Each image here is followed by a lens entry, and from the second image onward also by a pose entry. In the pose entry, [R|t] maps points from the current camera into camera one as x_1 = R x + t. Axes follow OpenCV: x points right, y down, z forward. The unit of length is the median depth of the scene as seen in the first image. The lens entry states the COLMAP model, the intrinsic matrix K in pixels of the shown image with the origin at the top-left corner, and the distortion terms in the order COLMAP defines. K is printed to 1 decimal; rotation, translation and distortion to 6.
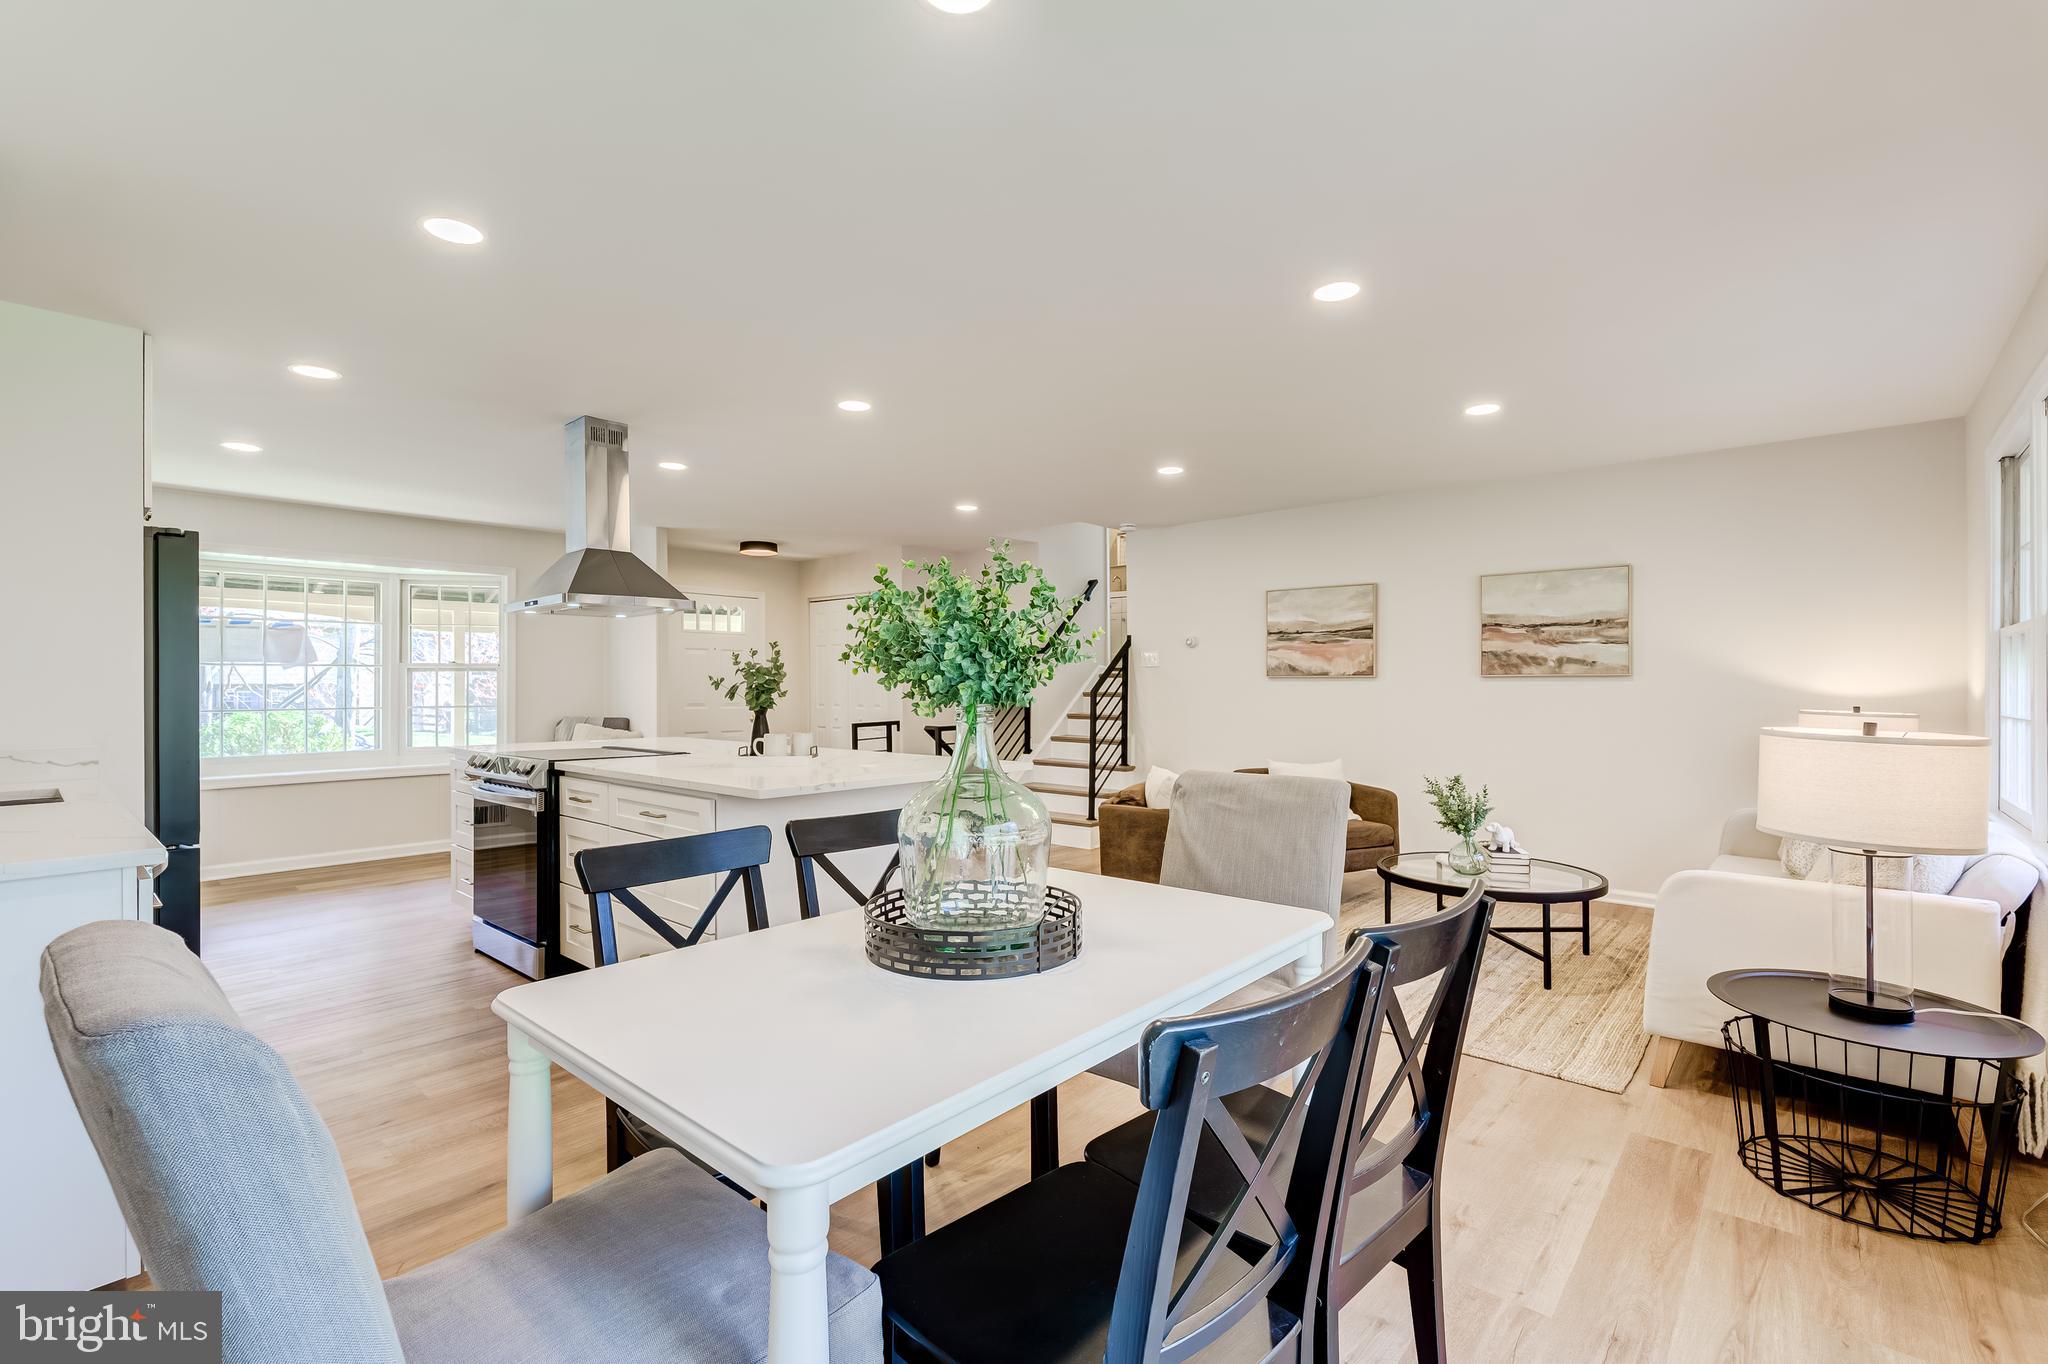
lens RADIAL K [[918.4, 0, 1024.0], [0, 918.4, 682.0], [0, 0, 1]] dist [0.001680, -0.000136]
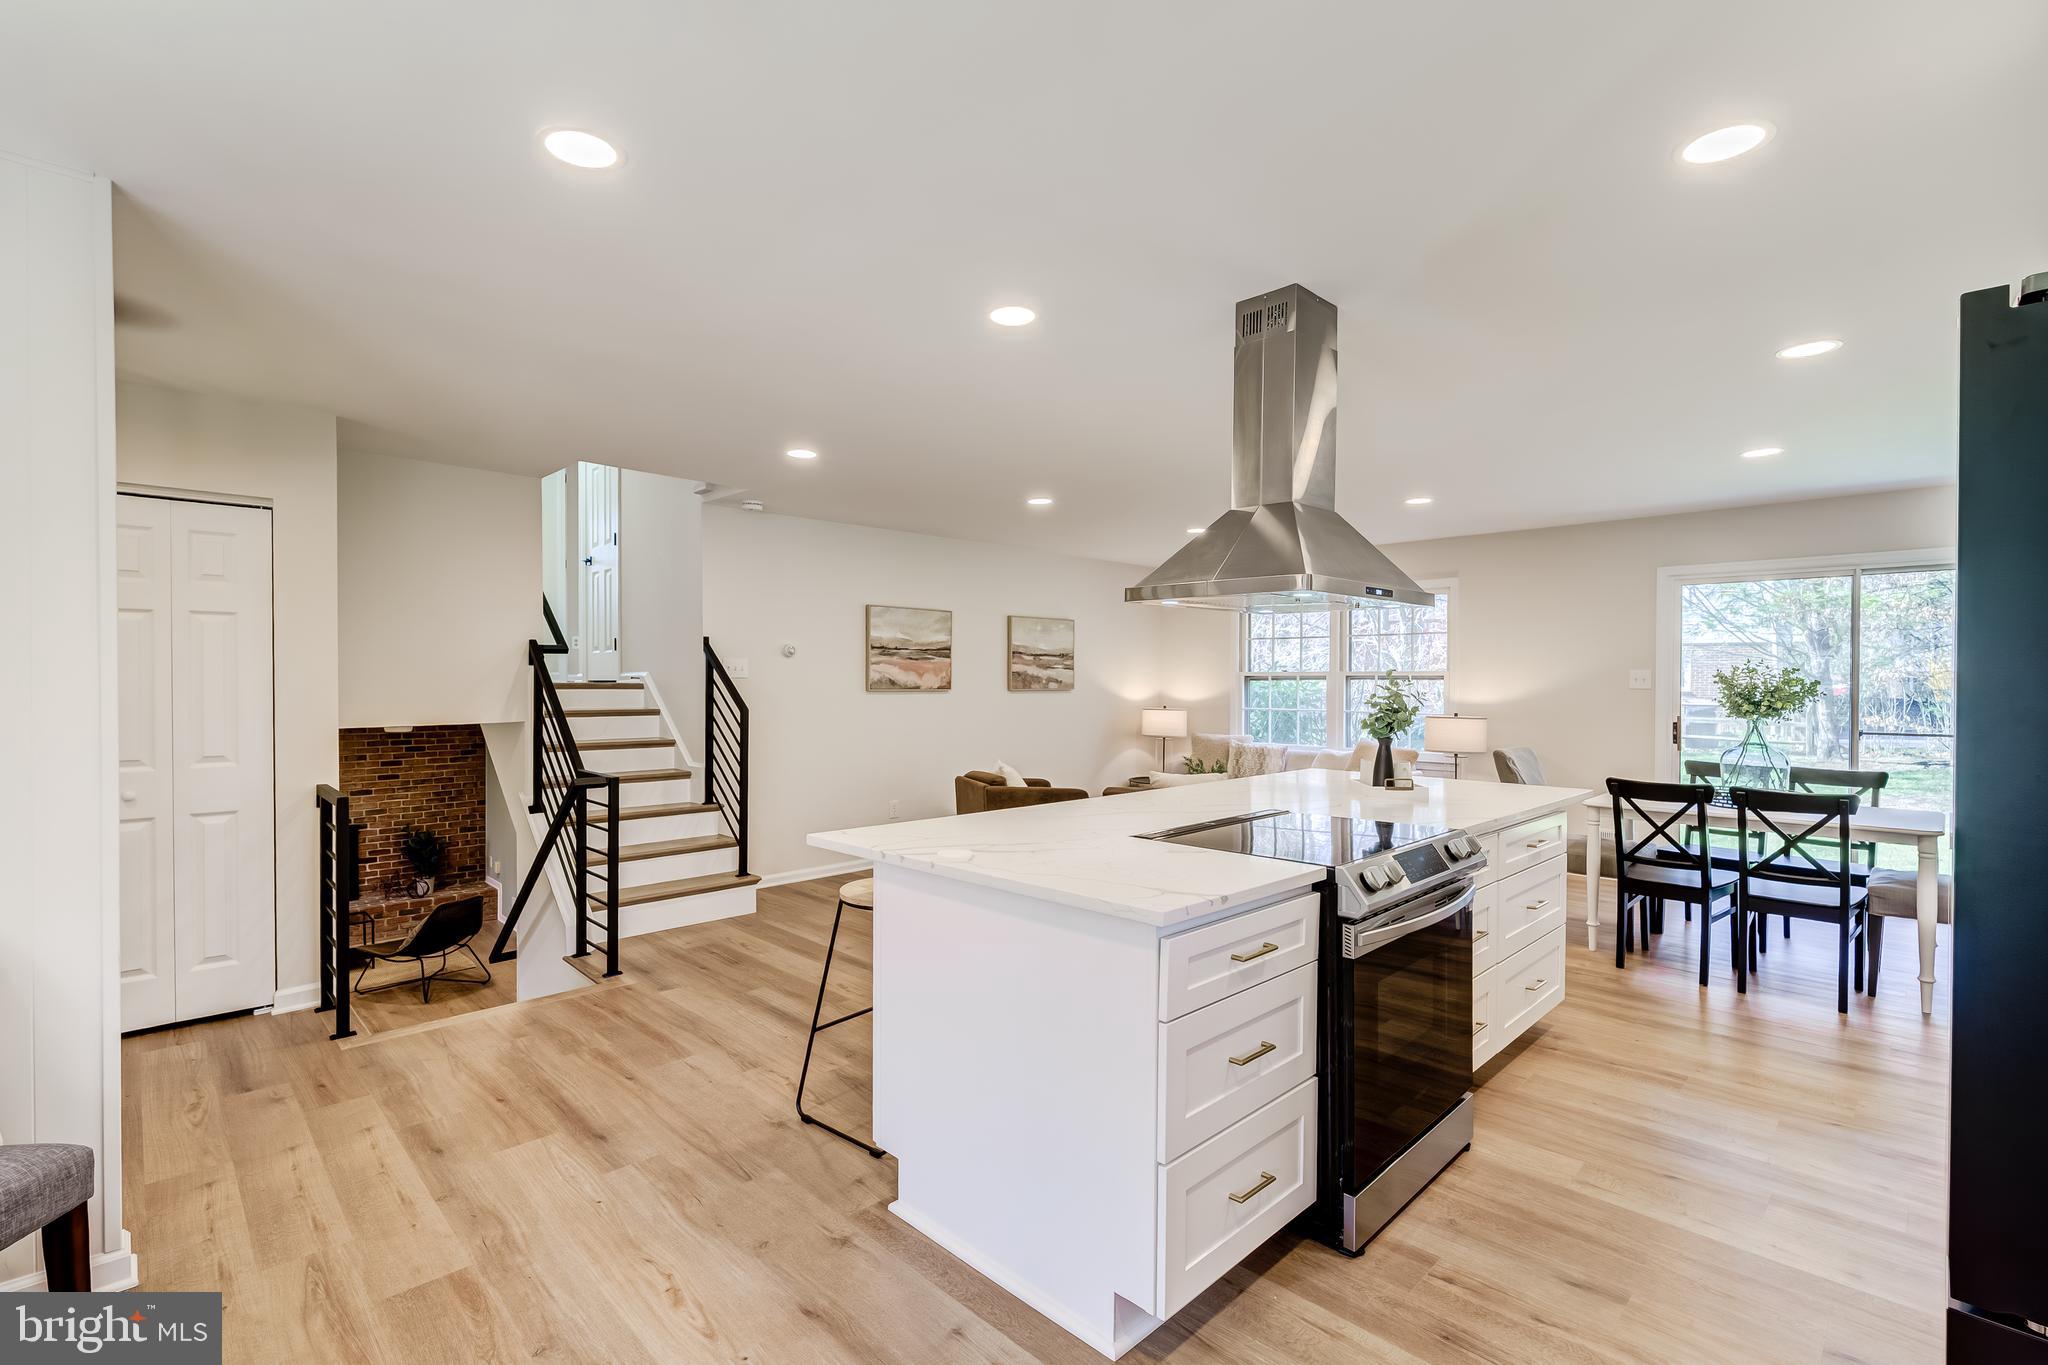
lens RADIAL K [[896.4, 0, 1029.8], [0, 896.4, 691.0], [0, 0, 1]] dist [-0.001187, 0.000372]
pose [[0.071149, -0.009076, 0.997424, -0.823728], [-0.004128, 0.999947, 0.009394, -0.017318], [-0.997457, -0.004786, 0.071108, 0.881682]]
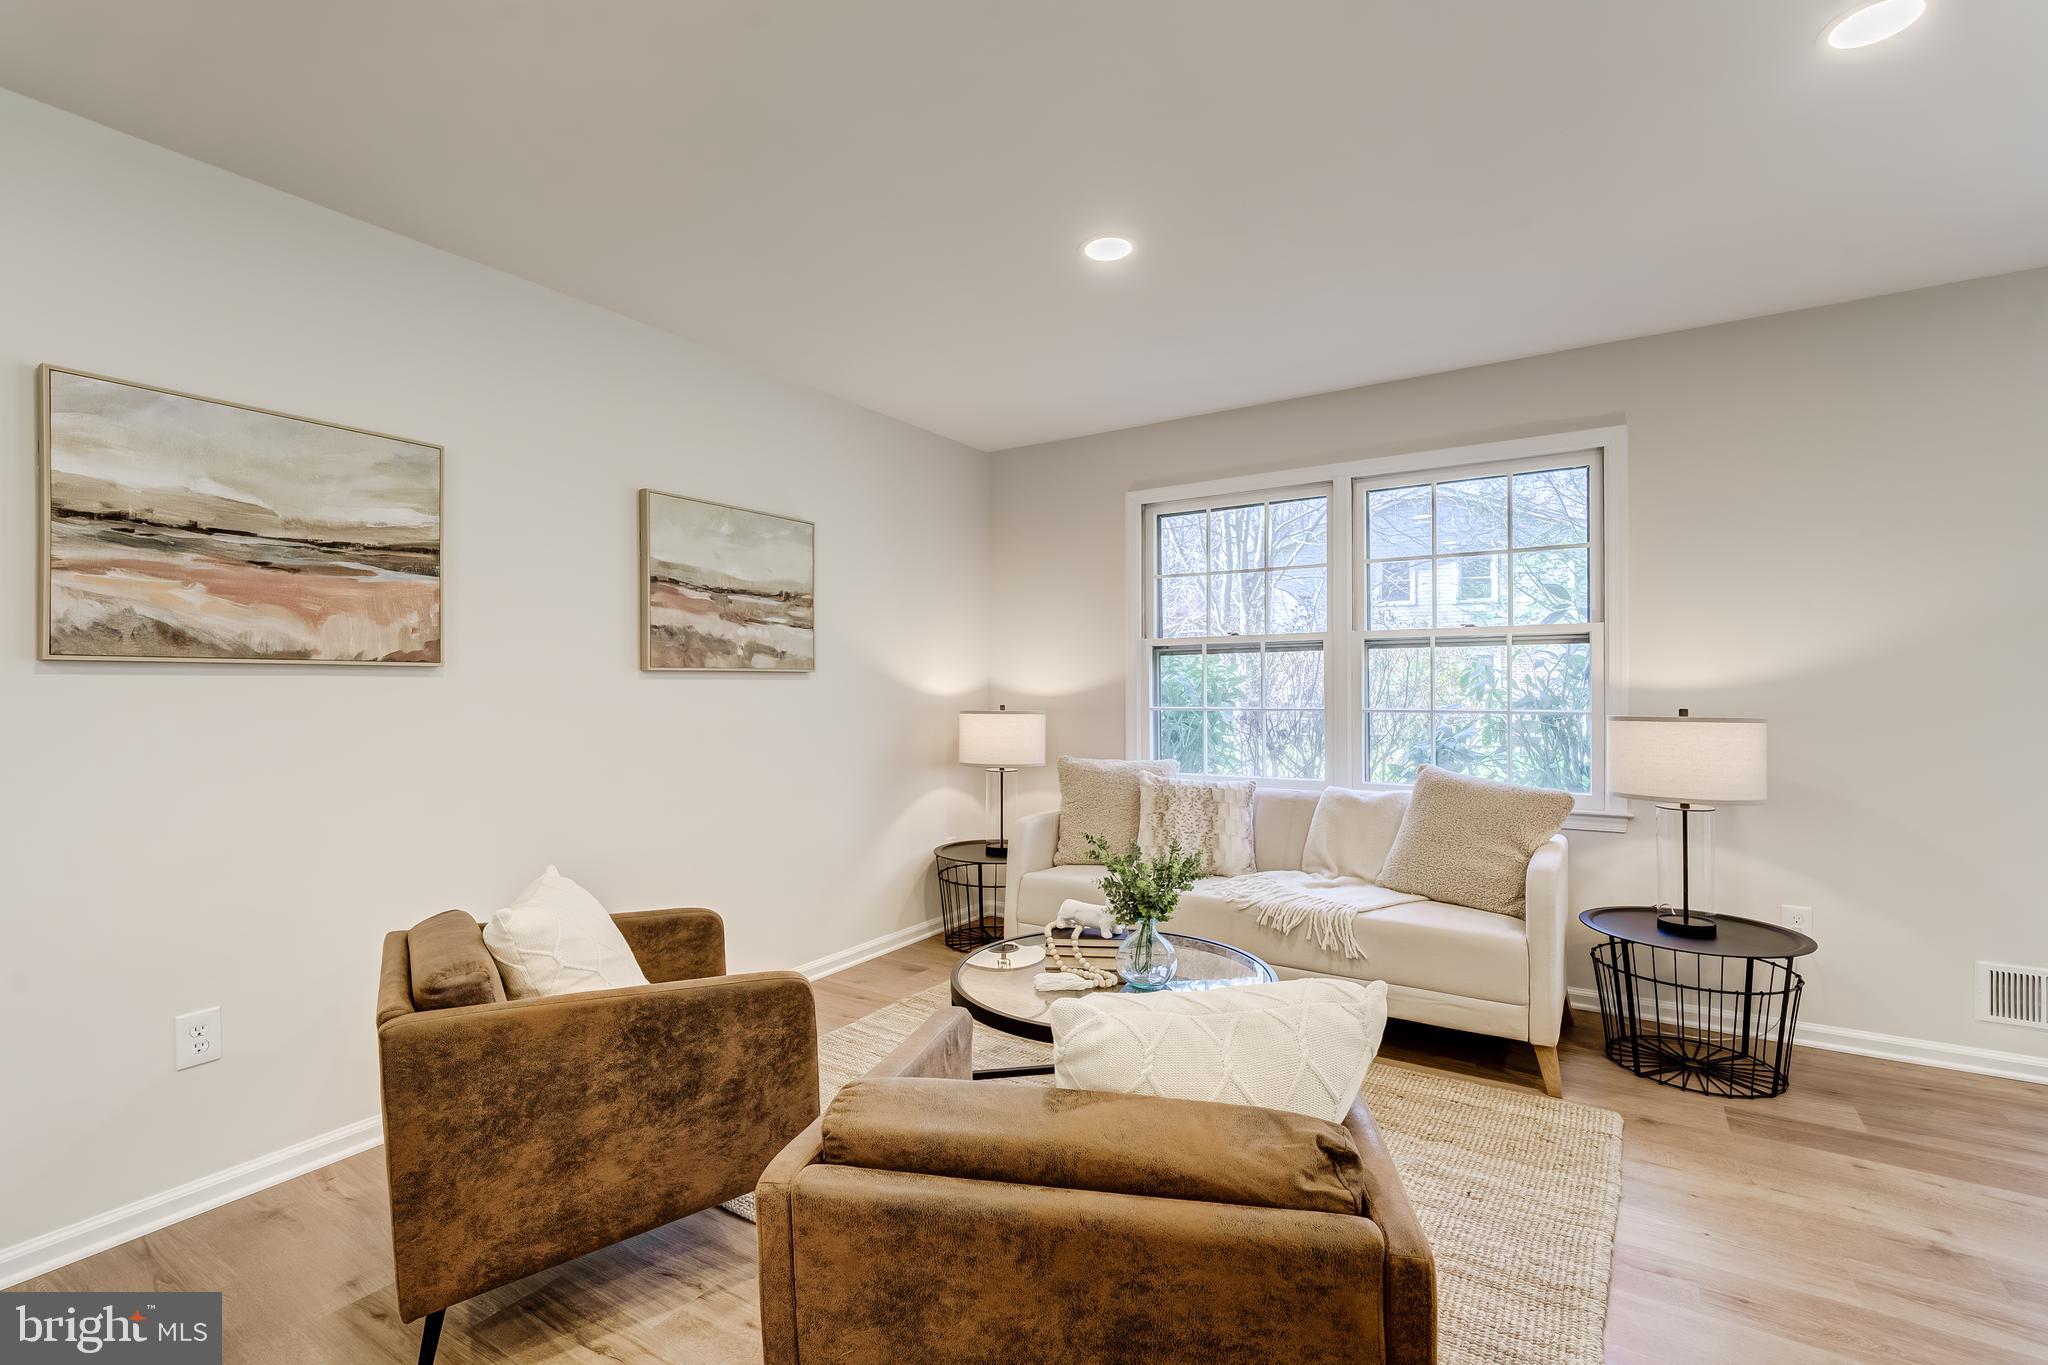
lens RADIAL K [[896.4, 0, 1029.8], [0, 896.4, 691.0], [0, 0, 1]] dist [-0.001187, 0.000372]
pose [[-0.149776, -0.001276, 0.988719, -0.076983], [0.005458, 0.999983, 0.002117, 0.006962], [-0.988705, 0.005713, -0.149767, 0.855435]]
